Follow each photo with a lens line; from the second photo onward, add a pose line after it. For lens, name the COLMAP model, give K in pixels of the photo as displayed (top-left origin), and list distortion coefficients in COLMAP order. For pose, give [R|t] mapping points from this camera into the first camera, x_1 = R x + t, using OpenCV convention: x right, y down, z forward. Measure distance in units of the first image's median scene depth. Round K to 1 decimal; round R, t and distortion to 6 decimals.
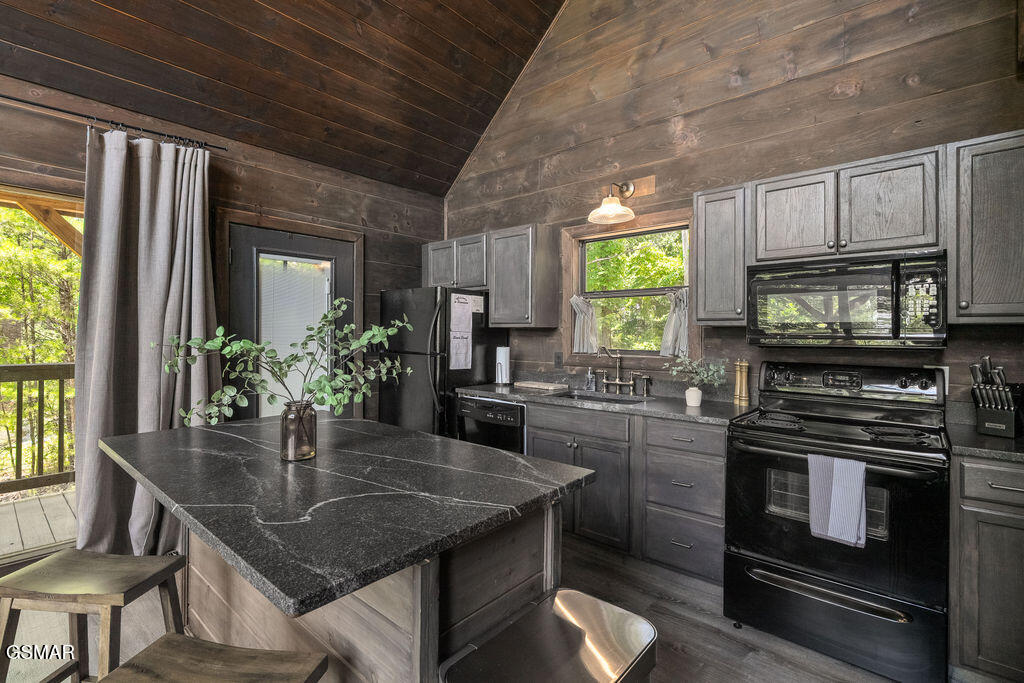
lens RADIAL K [[464.0, 0, 513.4], [0, 464.0, 337.0], [0, 0, 1]] dist [-0.000830, -0.000245]
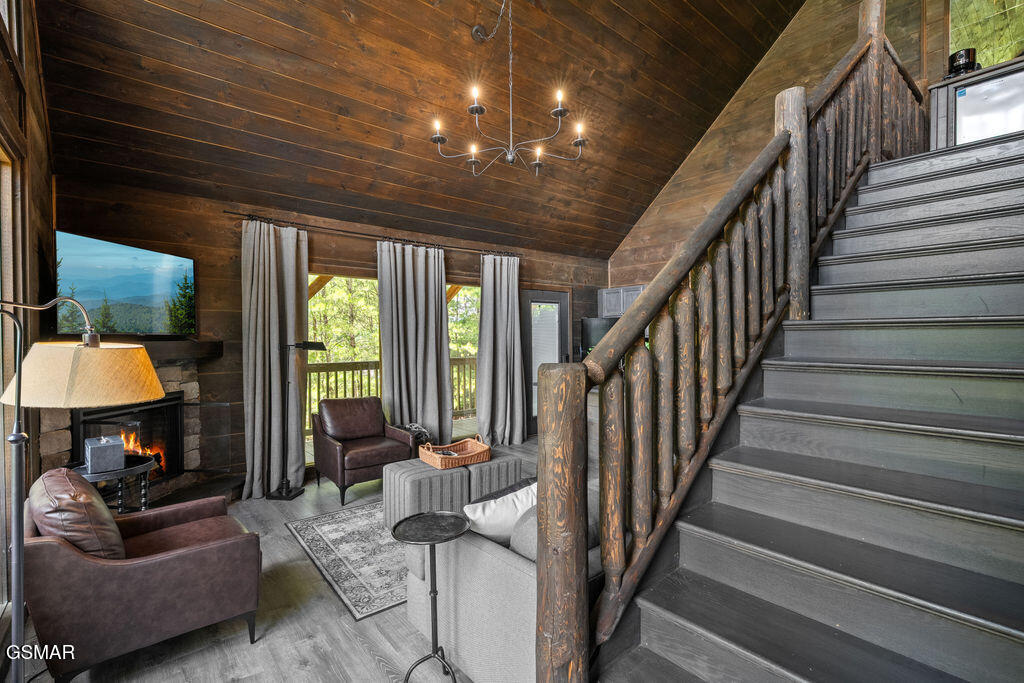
lens RADIAL K [[464.0, 0, 512.2], [0, 464.0, 340.9], [0, 0, 1]] dist [-0.000830, -0.000245]
pose [[0.987044, -0.010331, -0.160116, -0.273701], [0.010383, 0.999946, -0.000512, -0.012875], [0.160113, -0.001157, 0.987098, -0.866965]]
